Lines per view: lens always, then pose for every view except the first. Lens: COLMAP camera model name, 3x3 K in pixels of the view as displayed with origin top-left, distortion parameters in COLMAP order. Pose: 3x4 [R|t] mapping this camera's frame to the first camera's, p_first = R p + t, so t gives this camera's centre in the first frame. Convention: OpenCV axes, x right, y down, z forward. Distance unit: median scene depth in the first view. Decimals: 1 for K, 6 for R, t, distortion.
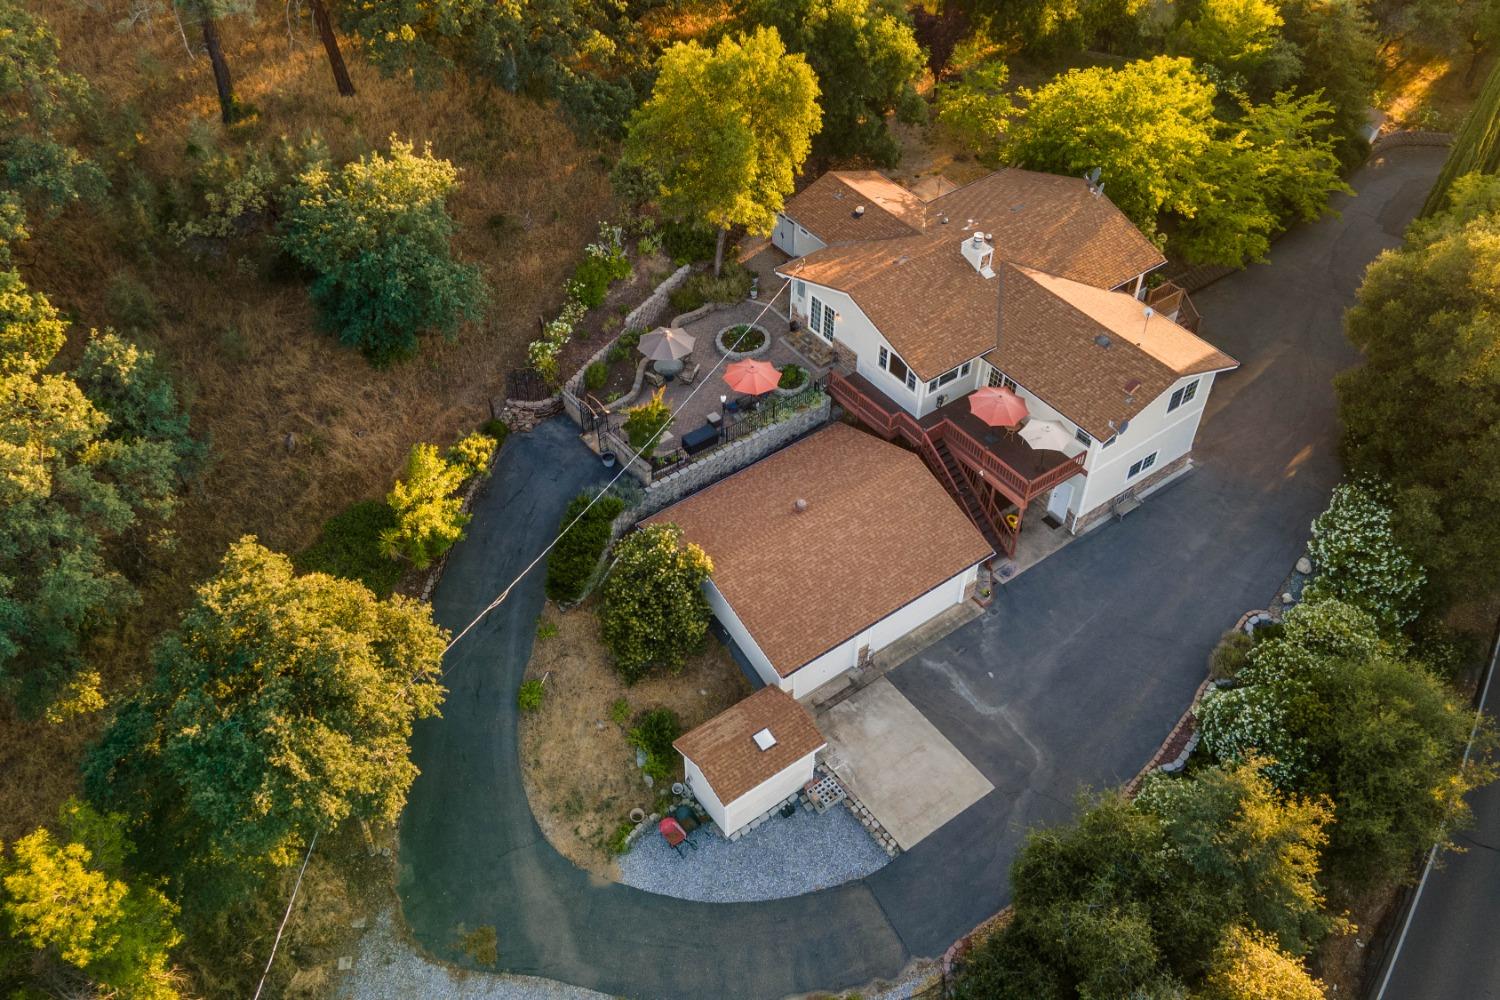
lens RADIAL K [[1246.8, 0, 750.0], [0, 1246.8, 500.0], [0, 0, 1]] dist [0.008425, 0.039874]
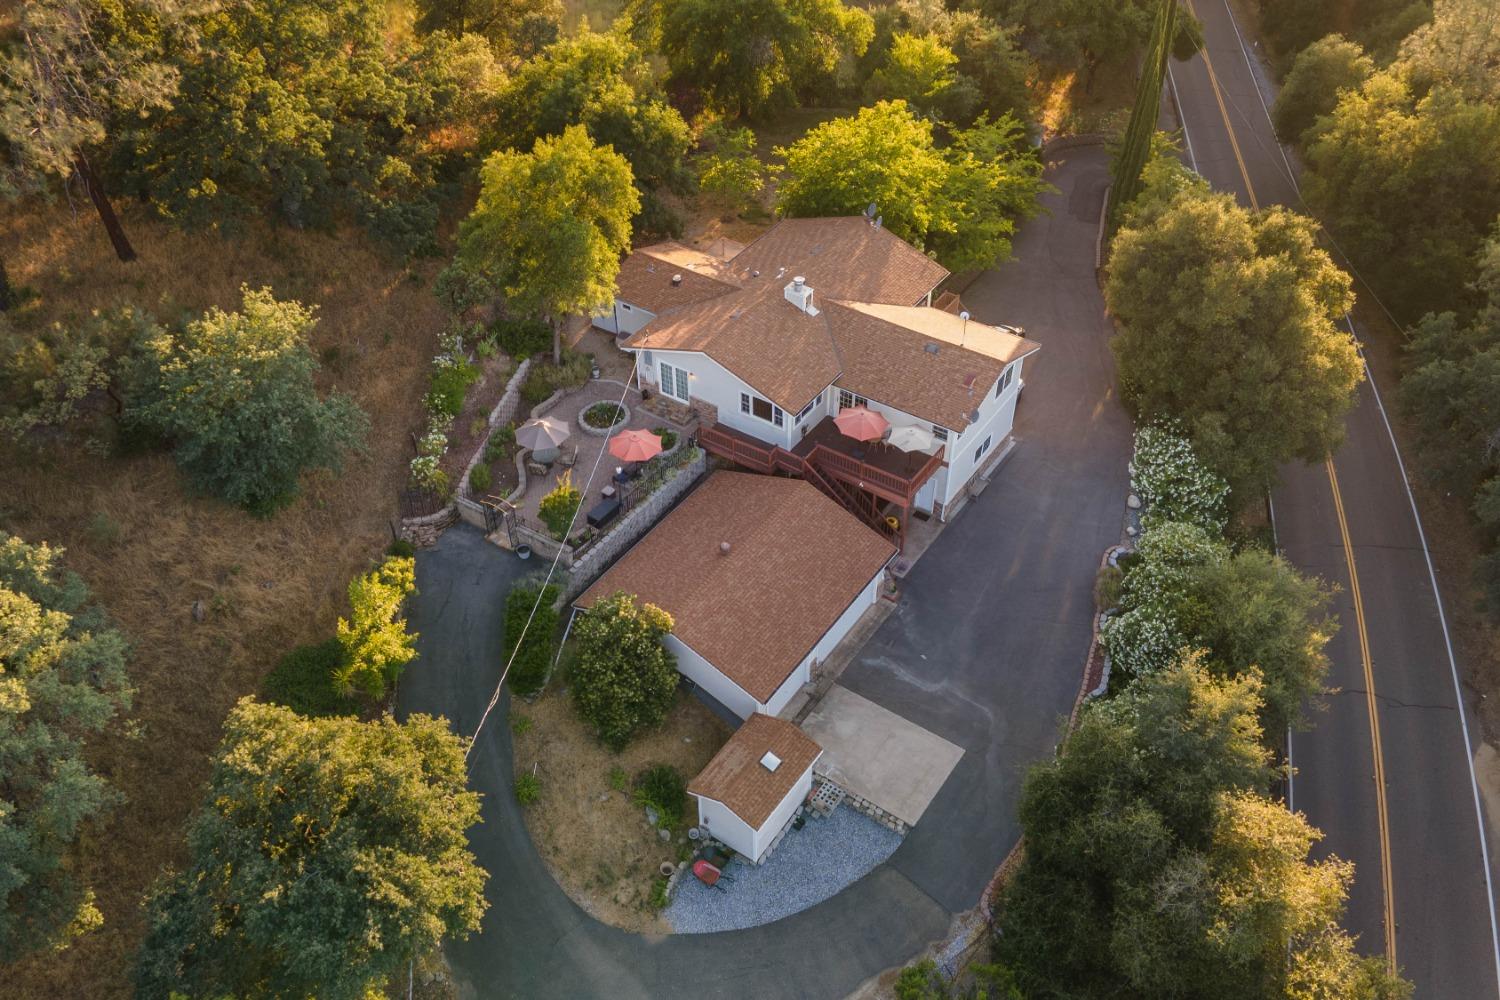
lens RADIAL K [[1246.8, 0, 750.0], [0, 1246.8, 500.0], [0, 0, 1]] dist [0.008425, 0.039874]
pose [[0.944146, -0.223464, 0.242182, -0.177679], [0.237761, 0.970825, -0.031120, 0.002258], [-0.228162, 0.086963, 0.969732, -0.046459]]
